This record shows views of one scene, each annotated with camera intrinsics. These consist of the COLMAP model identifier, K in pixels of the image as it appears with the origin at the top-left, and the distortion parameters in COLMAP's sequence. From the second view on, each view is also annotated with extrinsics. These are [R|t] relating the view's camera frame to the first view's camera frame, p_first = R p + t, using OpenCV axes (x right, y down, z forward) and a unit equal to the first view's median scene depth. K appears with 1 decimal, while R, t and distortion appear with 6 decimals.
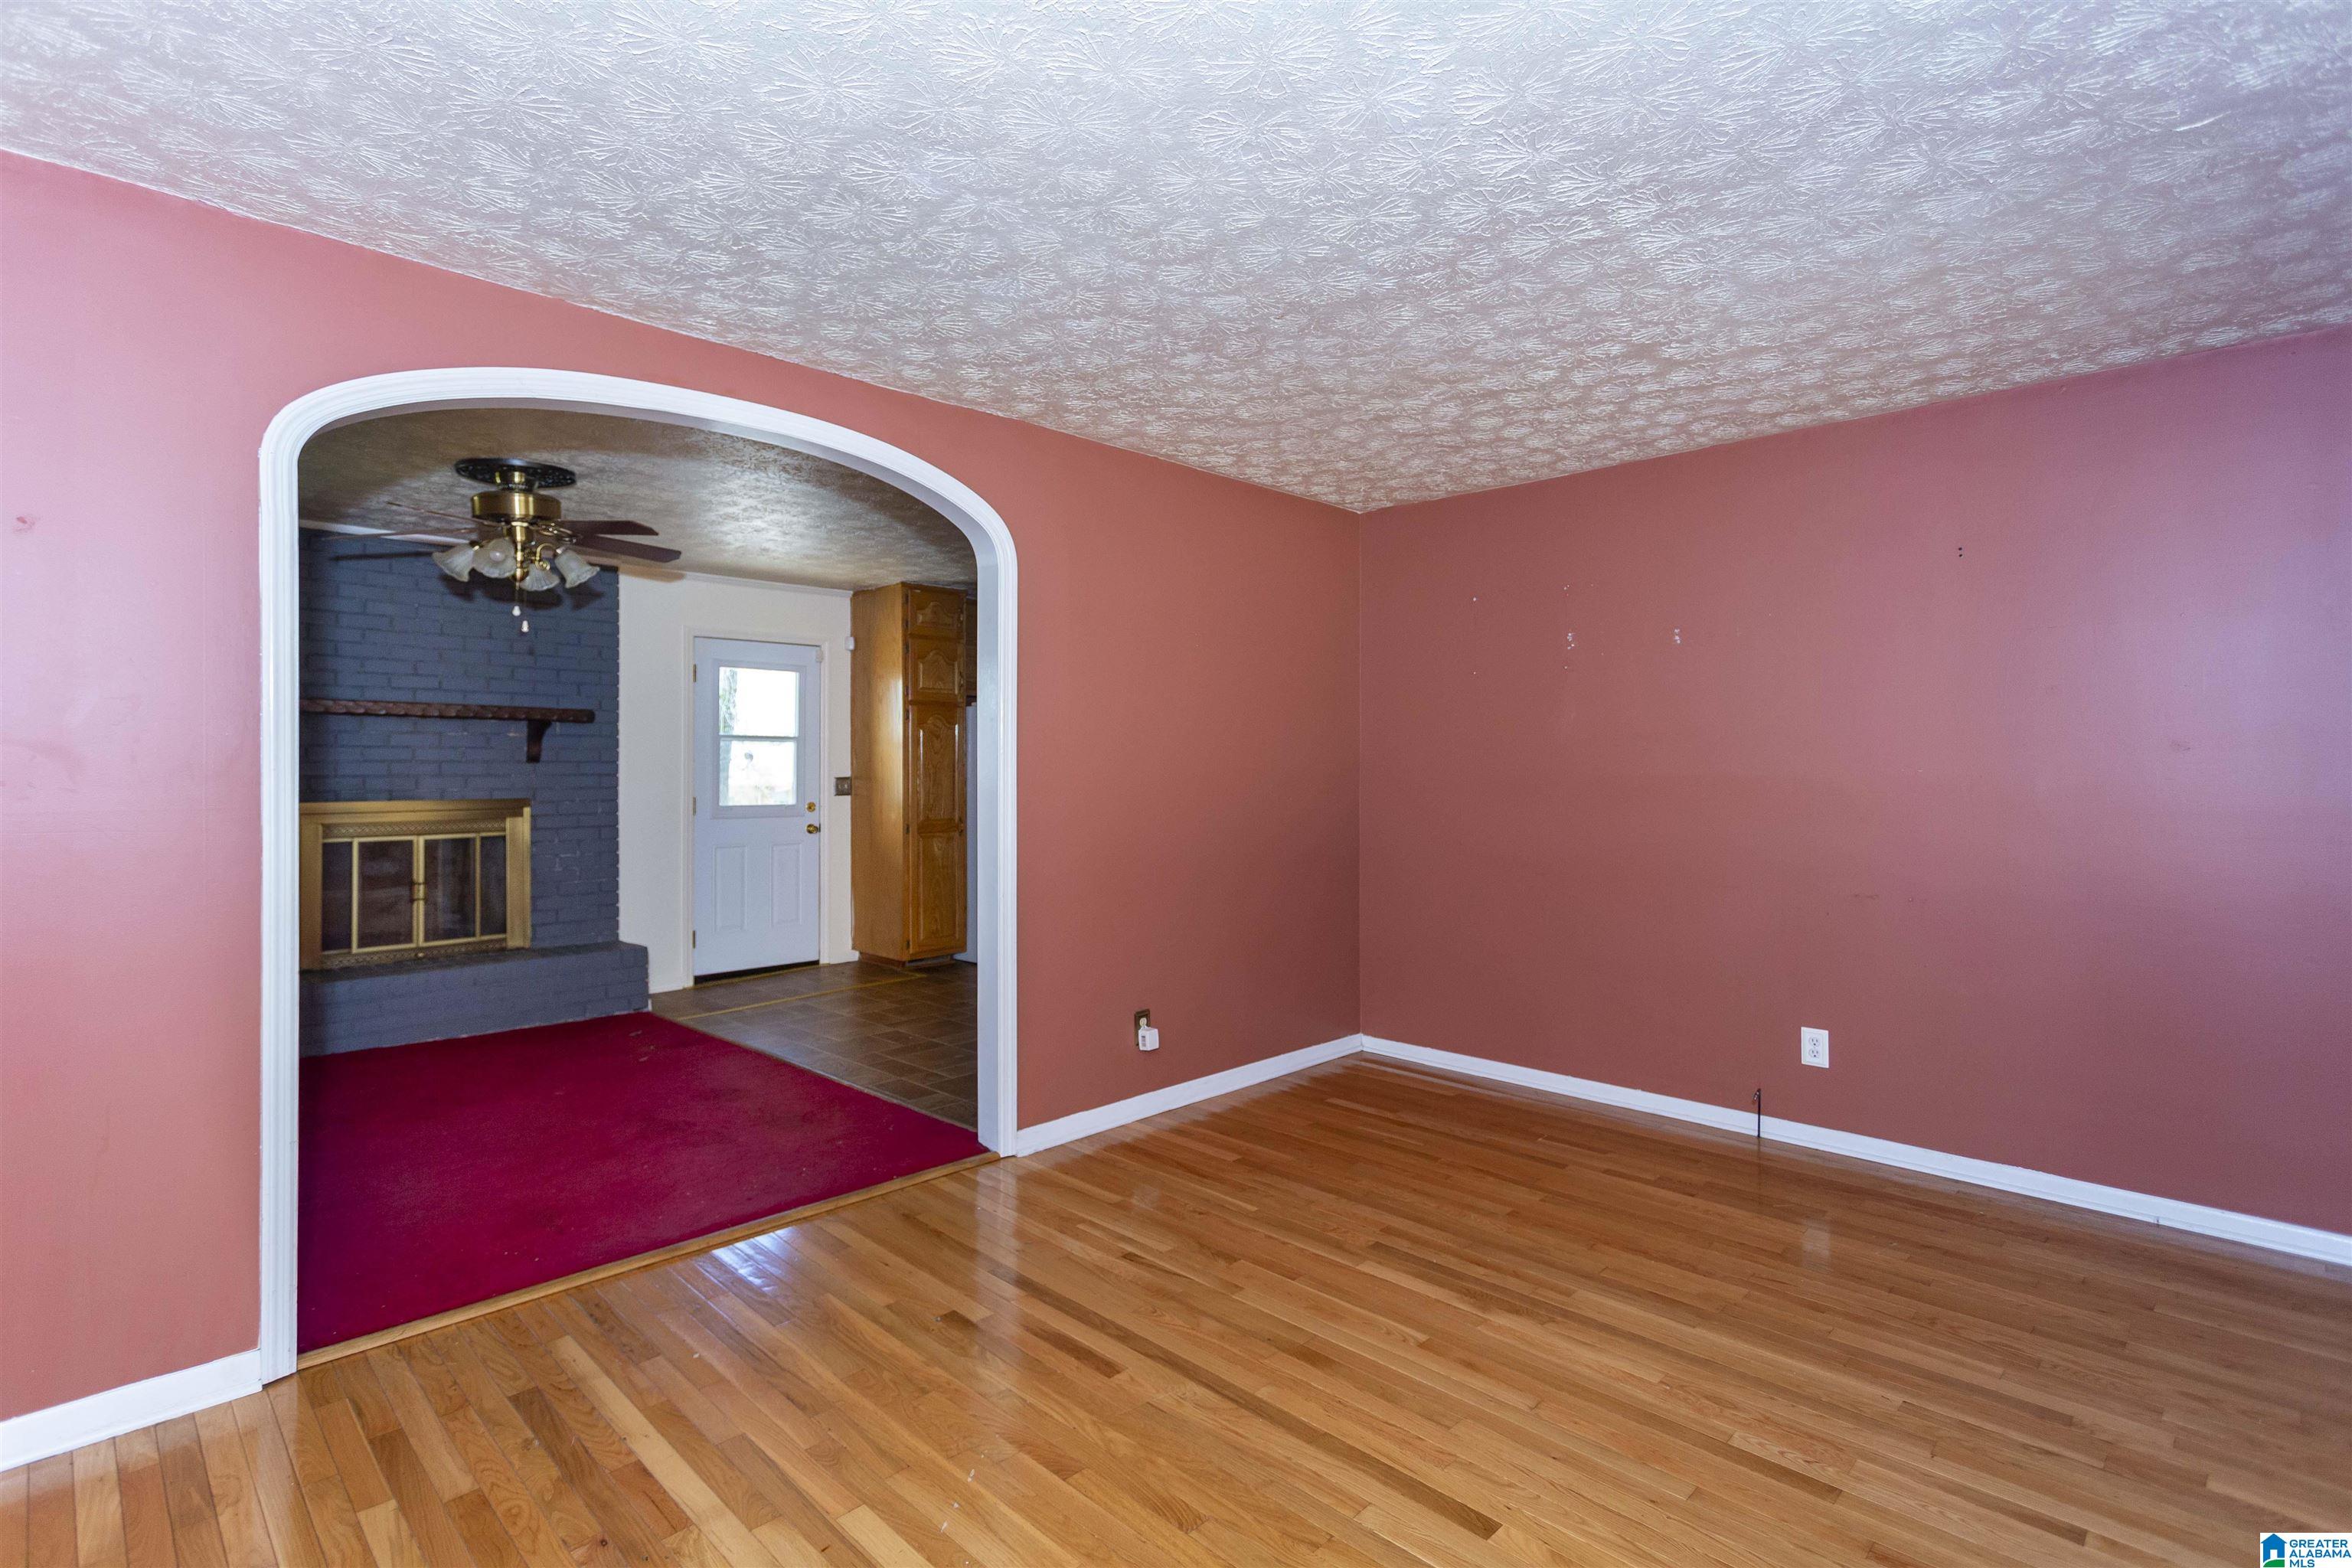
lens RADIAL K [[1131.1, 0, 1171.2], [0, 1131.1, 748.0], [0, 0, 1]] dist [0.015278, -0.001884]
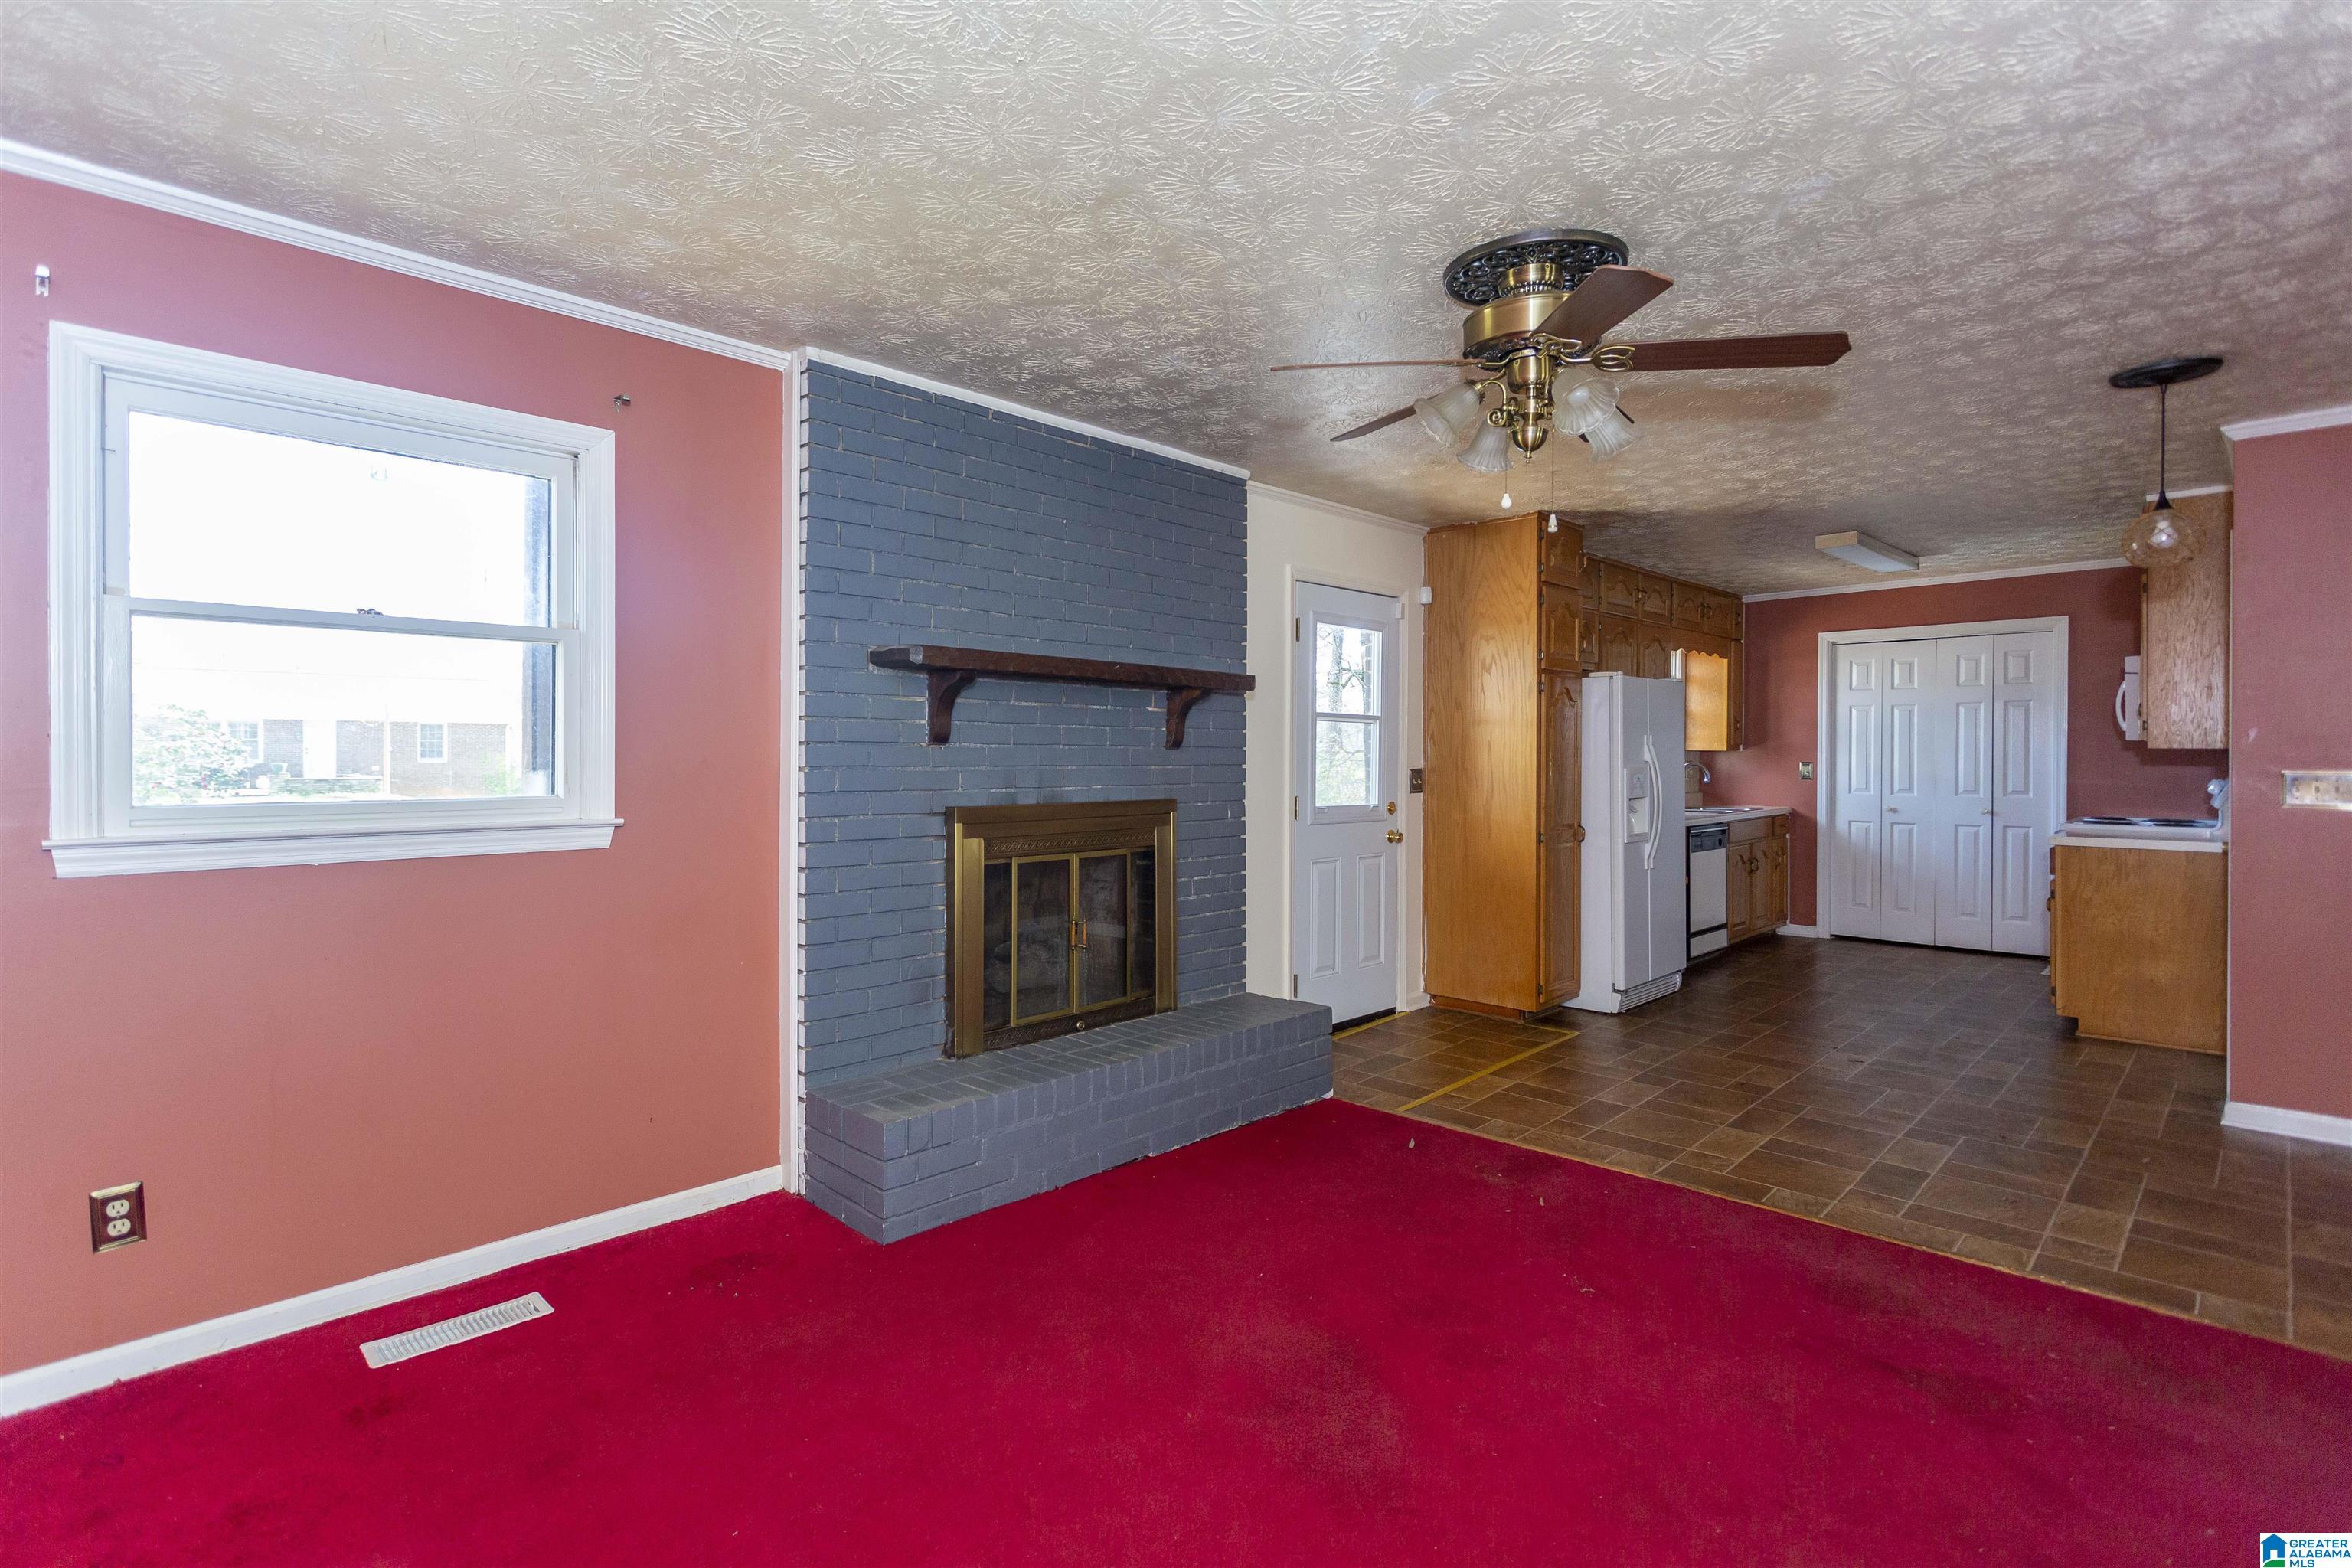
lens RADIAL K [[1131.1, 0, 1143.1], [0, 1131.1, 754.4], [0, 0, 1]] dist [0.015278, -0.001884]
pose [[0.999444, 0.001647, -0.033316, -0.915603], [-0.001065, 0.999847, 0.017485, 0.006243], [0.033340, -0.017440, 0.999292, 0.477337]]
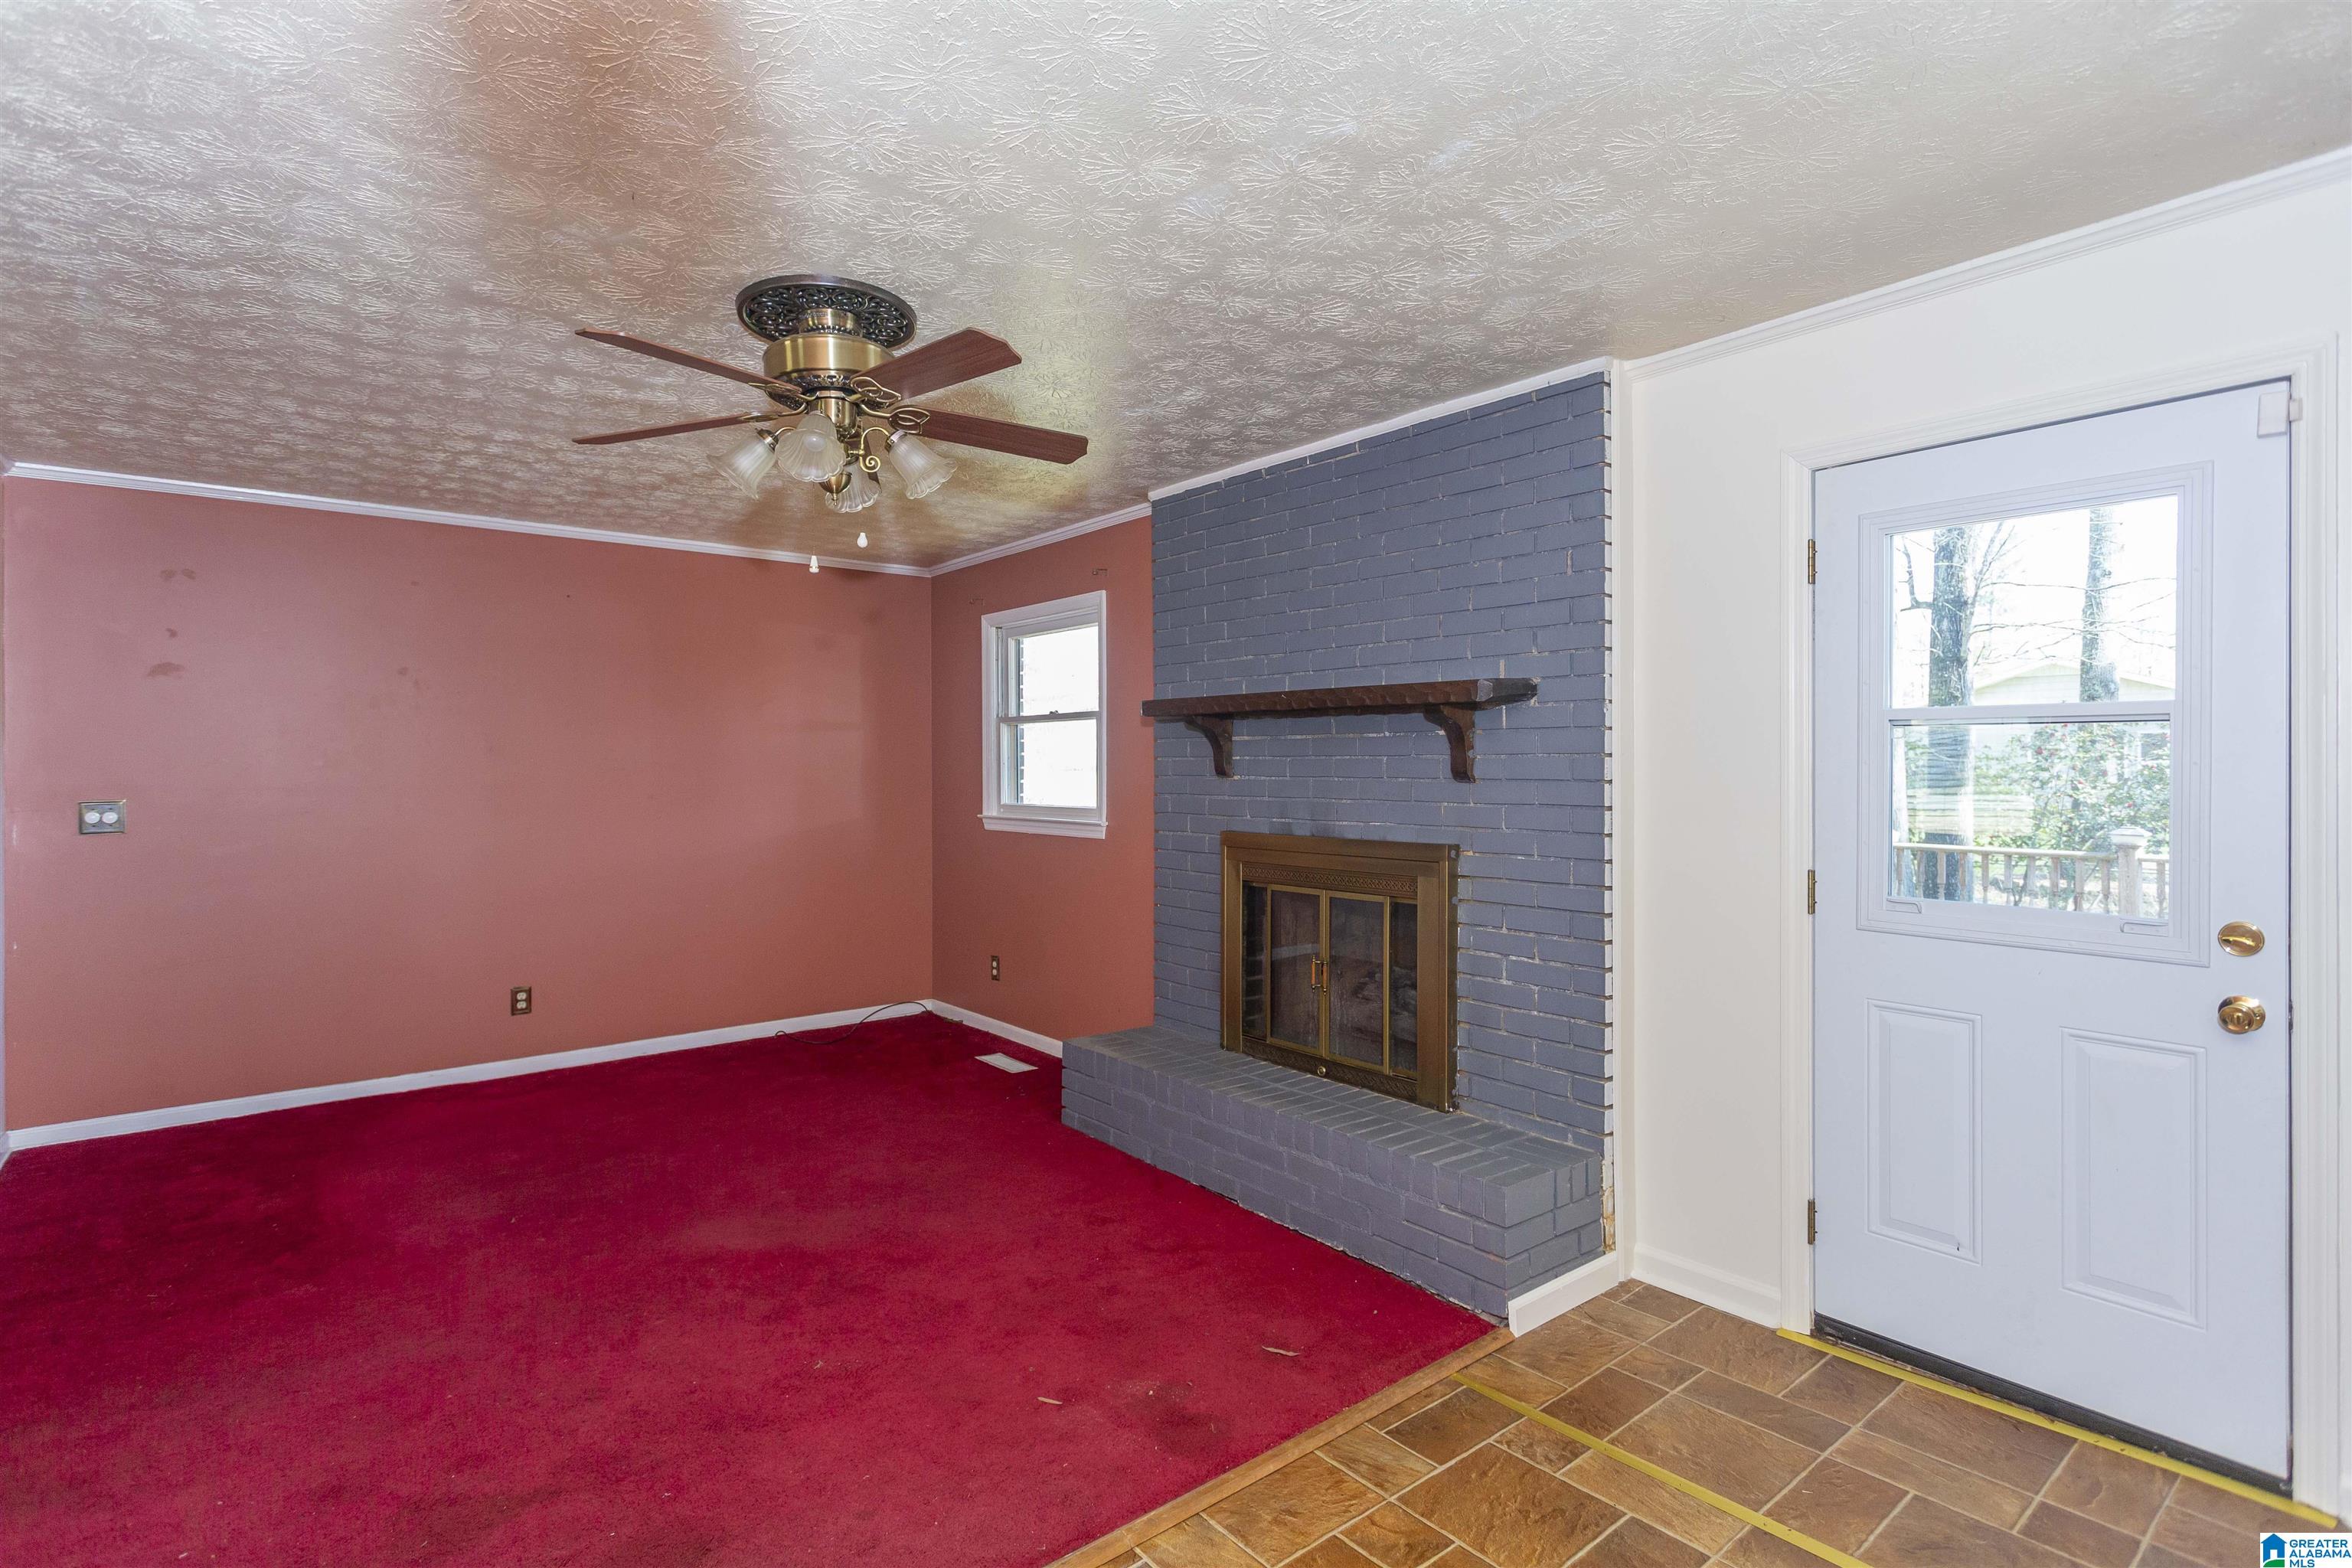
lens RADIAL K [[1131.1, 0, 1224.8], [0, 1131.1, 785.6], [0, 0, 1]] dist [0.015278, -0.001884]
pose [[-0.095966, 0.011312, -0.995320, -0.000653], [0.015050, 0.999838, 0.009912, 0.011840], [0.995271, -0.014029, -0.096121, 1.535484]]
